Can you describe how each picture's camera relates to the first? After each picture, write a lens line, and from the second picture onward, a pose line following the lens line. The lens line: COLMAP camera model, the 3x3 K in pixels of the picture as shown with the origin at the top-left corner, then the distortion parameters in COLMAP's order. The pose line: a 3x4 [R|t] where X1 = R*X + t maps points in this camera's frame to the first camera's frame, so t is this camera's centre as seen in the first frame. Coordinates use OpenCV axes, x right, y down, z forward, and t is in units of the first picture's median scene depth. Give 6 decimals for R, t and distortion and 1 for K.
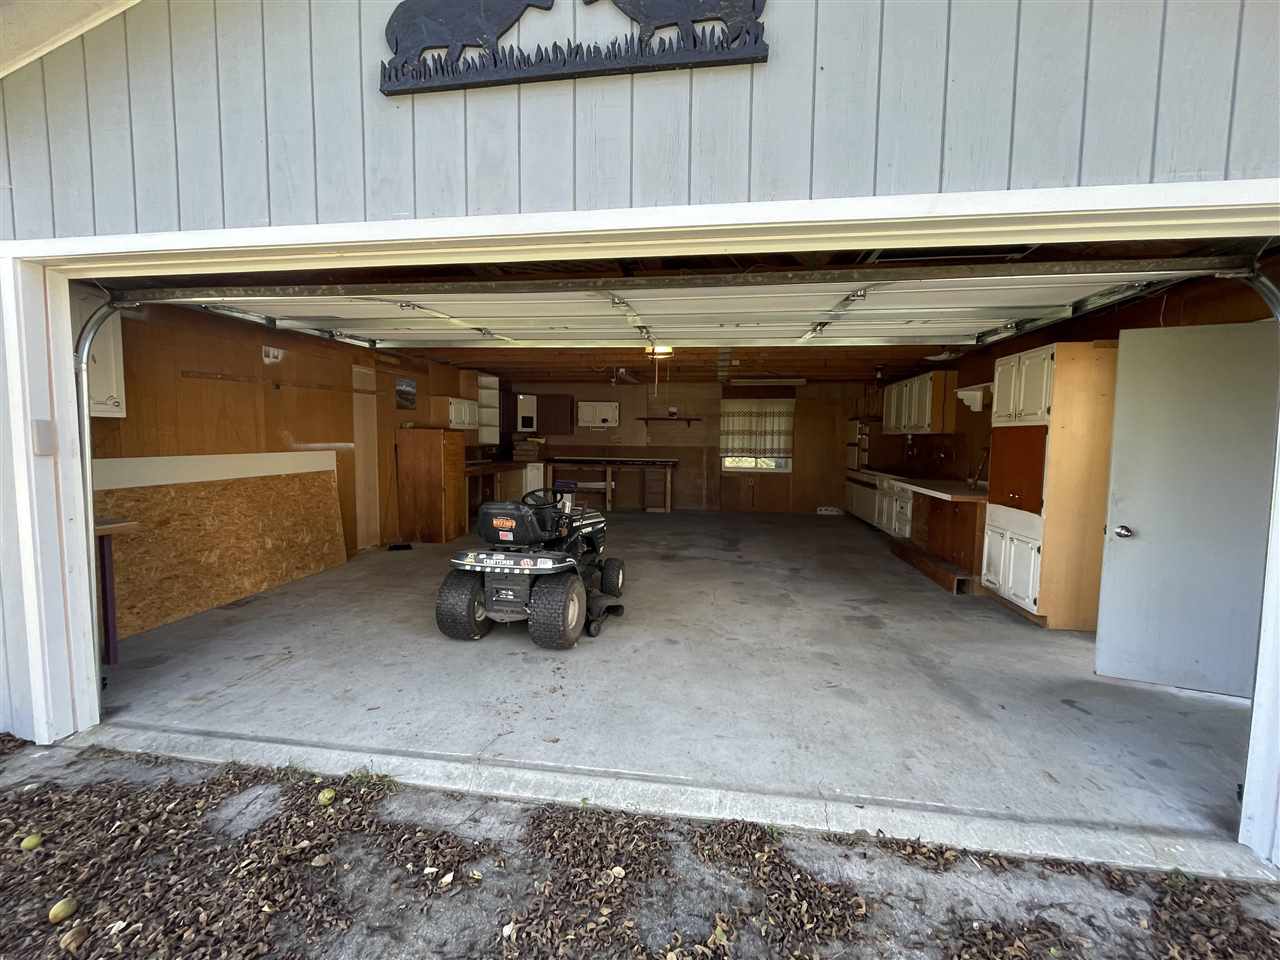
lens RADIAL K [[518.0, 0, 640.6], [0, 518.0, 476.4], [0, 0, 1]] dist [0.000987, 0.000011]
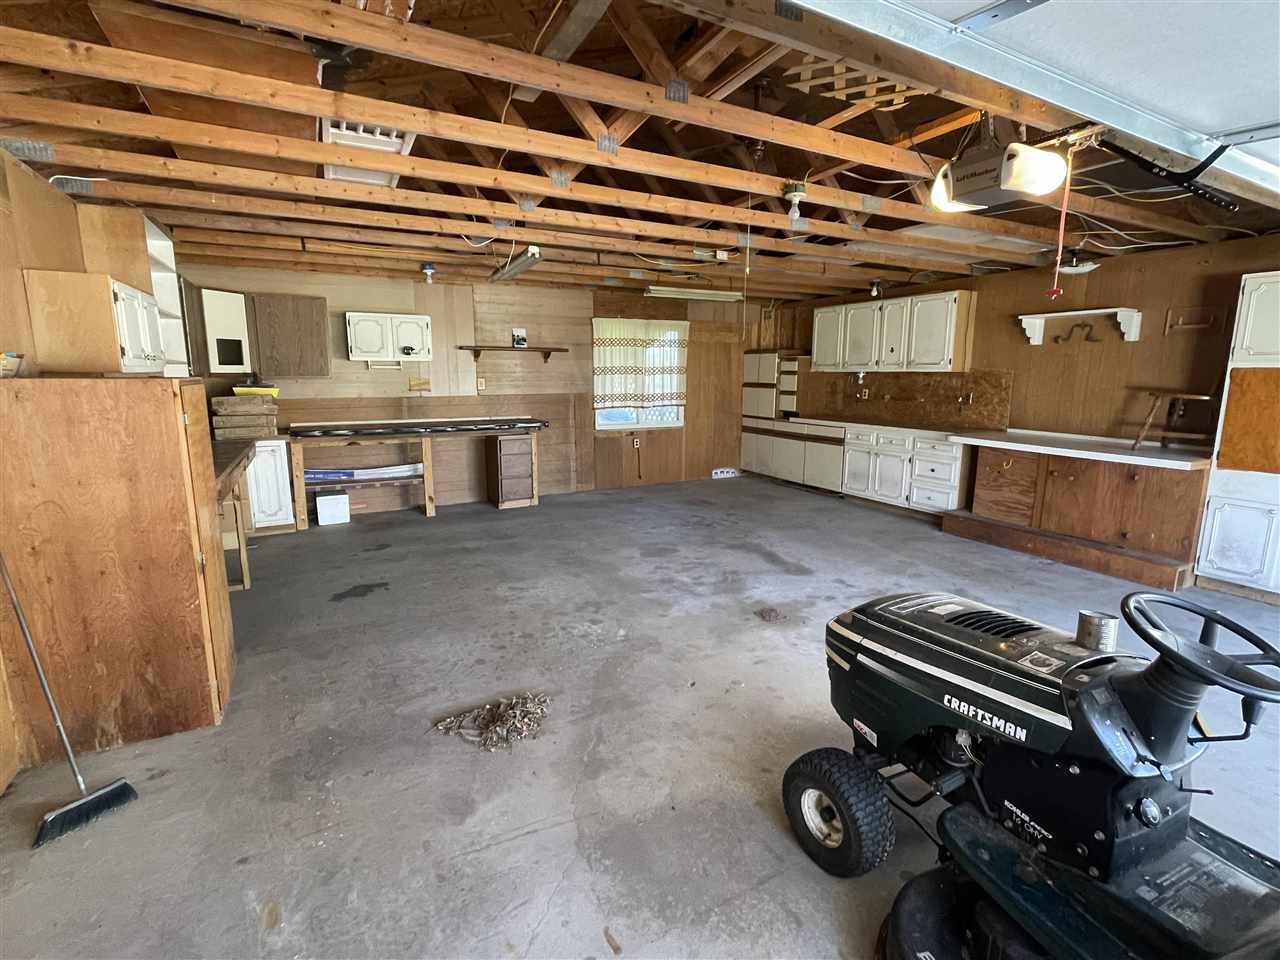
lens RADIAL K [[595.6, 0, 639.8], [0, 595.6, 475.0], [0, 0, 1]] dist [-0.005075, -0.000534]
pose [[0.815285, -0.110705, 0.568379, -0.237157], [0.053170, 0.991720, 0.116894, -0.039855], [-0.576614, -0.065082, 0.814421, 0.359267]]
